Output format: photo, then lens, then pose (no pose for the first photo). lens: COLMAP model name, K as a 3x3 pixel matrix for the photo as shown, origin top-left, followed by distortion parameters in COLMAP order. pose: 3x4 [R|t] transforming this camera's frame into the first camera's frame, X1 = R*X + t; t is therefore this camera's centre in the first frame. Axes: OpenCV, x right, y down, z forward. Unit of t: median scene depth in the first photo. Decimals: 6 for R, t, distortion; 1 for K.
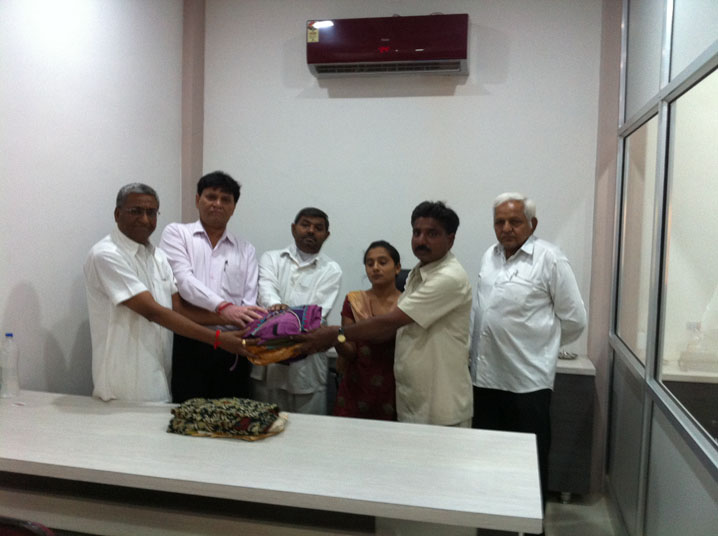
lens RADIAL K [[702.3, 0, 372.1], [0, 702.3, 271.9], [0, 0, 1]] dist [0.108022, -0.380915]
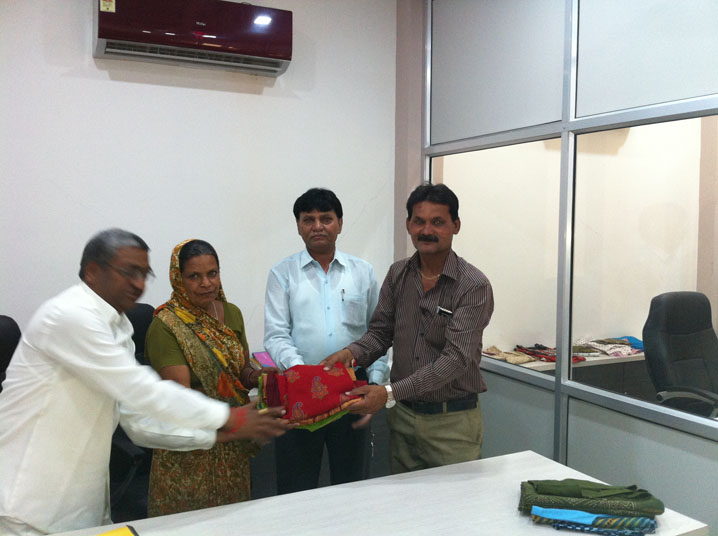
lens RADIAL K [[702.3, 0, 372.1], [0, 702.3, 271.9], [0, 0, 1]] dist [0.108022, -0.380915]
pose [[0.771672, -0.047518, 0.634243, -0.368231], [0.052313, 0.998568, 0.011165, -0.031779], [-0.633866, 0.024564, 0.773053, 0.227427]]
